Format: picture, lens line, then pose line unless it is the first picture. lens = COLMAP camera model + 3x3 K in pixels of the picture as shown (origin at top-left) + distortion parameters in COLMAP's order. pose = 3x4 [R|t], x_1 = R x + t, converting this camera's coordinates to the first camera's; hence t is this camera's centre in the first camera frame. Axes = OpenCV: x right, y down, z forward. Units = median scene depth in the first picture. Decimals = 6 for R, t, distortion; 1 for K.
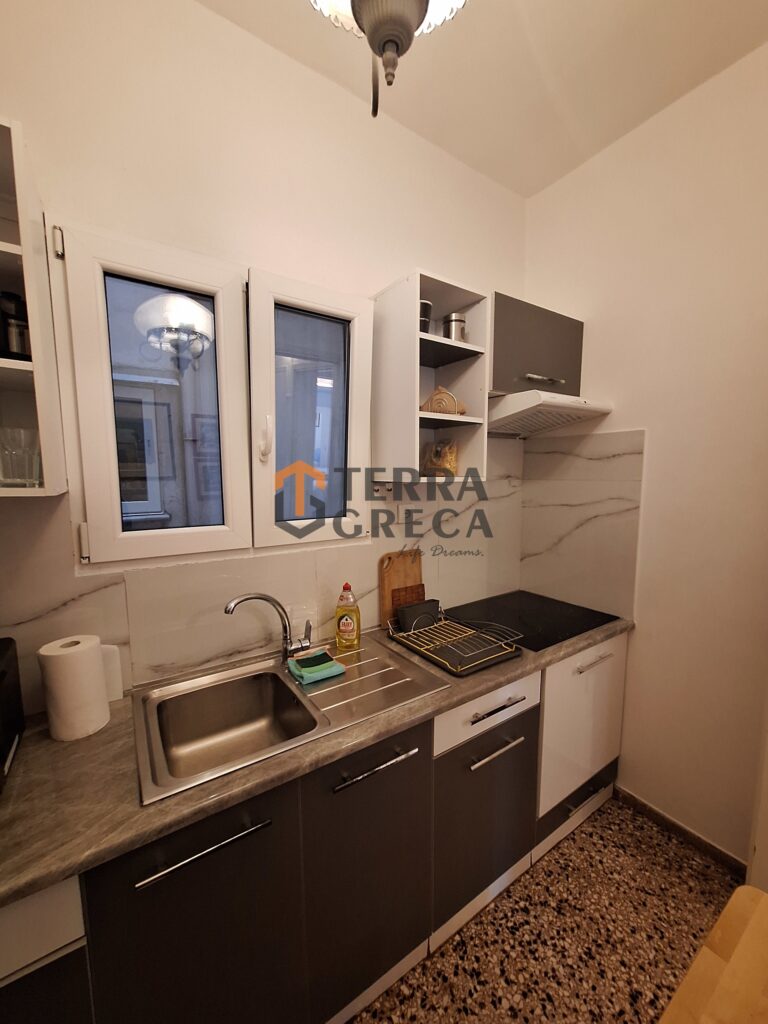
lens RADIAL K [[402.5, 0, 385.9], [0, 402.5, 515.7], [0, 0, 1]] dist [-0.003405, 0.000268]
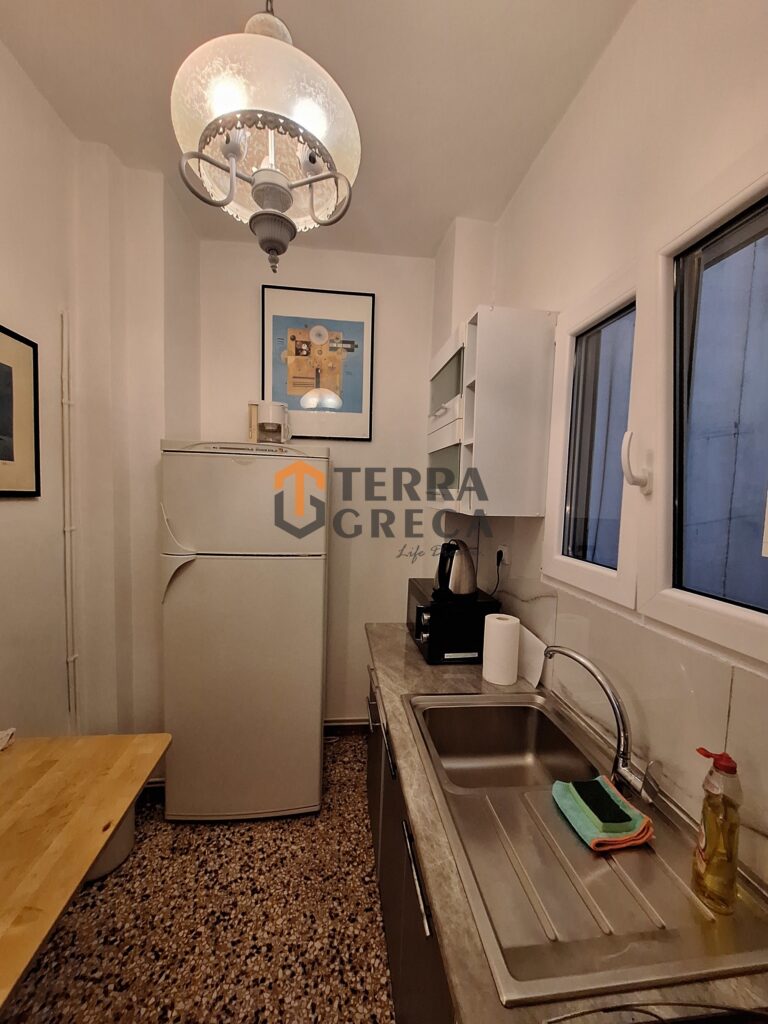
lens RADIAL K [[402.5, 0, 384.7], [0, 402.5, 519.0], [0, 0, 1]] dist [-0.003405, 0.000268]
pose [[-0.445523, 0.051192, -0.893806, 0.523612], [-0.120272, 0.985891, 0.116417, -0.117889], [0.887155, 0.159366, -0.433080, 0.890691]]
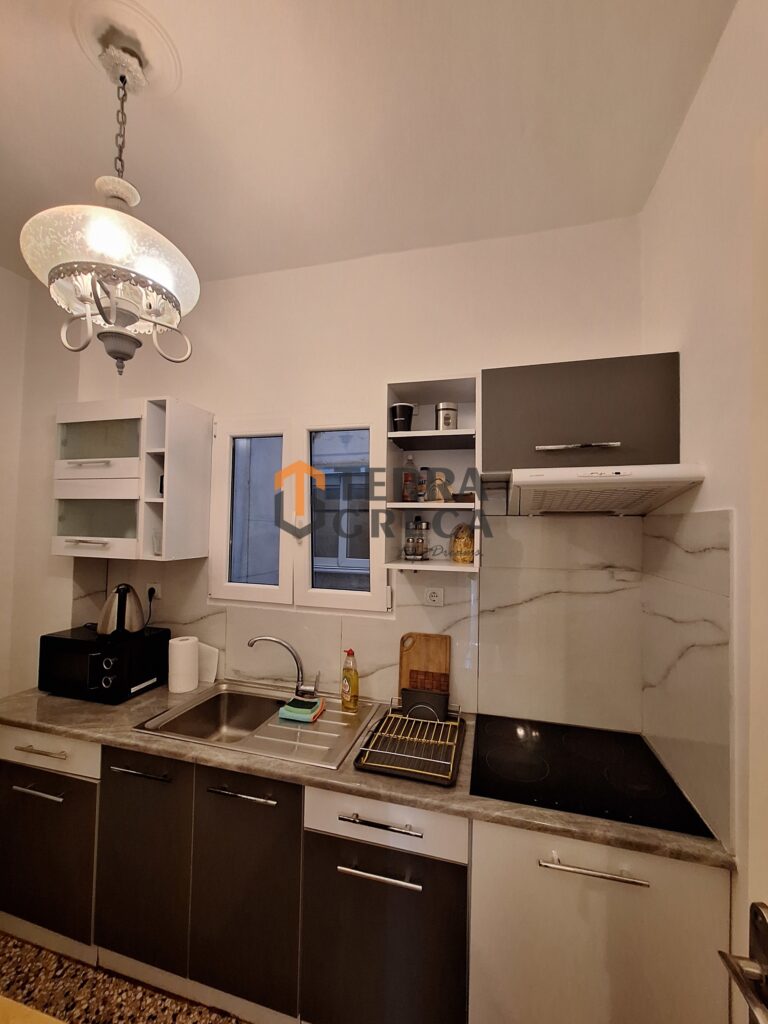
lens RADIAL K [[402.5, 0, 385.3], [0, 402.5, 516.7], [0, 0, 1]] dist [-0.003405, 0.000268]
pose [[0.656098, -0.005363, -0.754657, 0.923478], [-0.098892, 0.990741, -0.093018, -0.122300], [0.748169, 0.135659, 0.649492, 0.303722]]
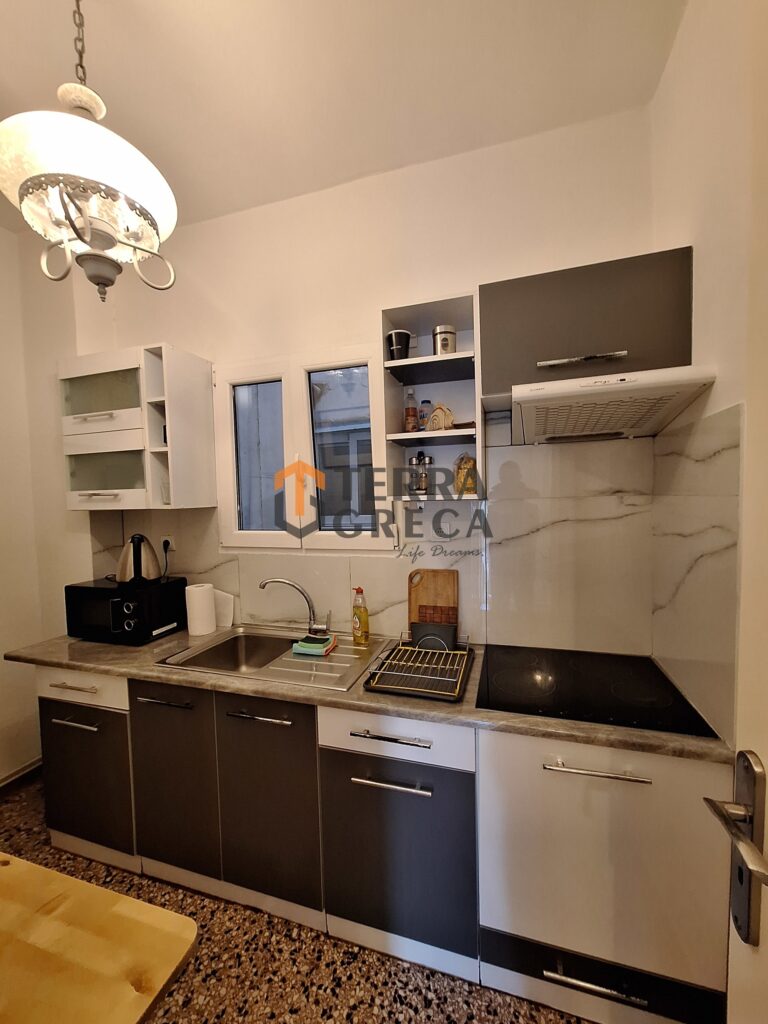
lens RADIAL K [[402.5, 0, 385.7], [0, 402.5, 516.0], [0, 0, 1]] dist [-0.003405, 0.000268]
pose [[0.624934, 0.025041, -0.780276, 0.944548], [-0.057623, 0.998239, -0.014115, -0.029445], [0.778548, 0.053783, 0.625276, 0.349674]]
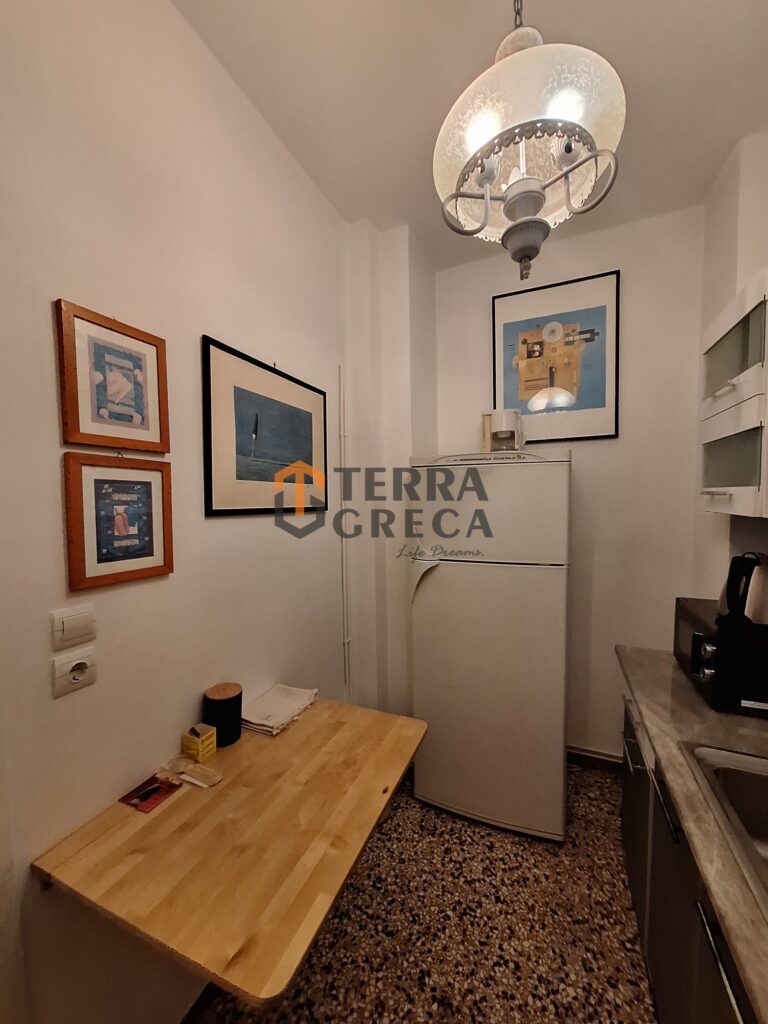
lens RADIAL K [[402.5, 0, 386.8], [0, 402.5, 519.5], [0, 0, 1]] dist [-0.003405, 0.000268]
pose [[-0.835144, 0.047056, -0.548015, 0.560559], [-0.039422, 0.988650, 0.144970, -0.118710], [0.548617, 0.142675, -0.823810, 0.849747]]
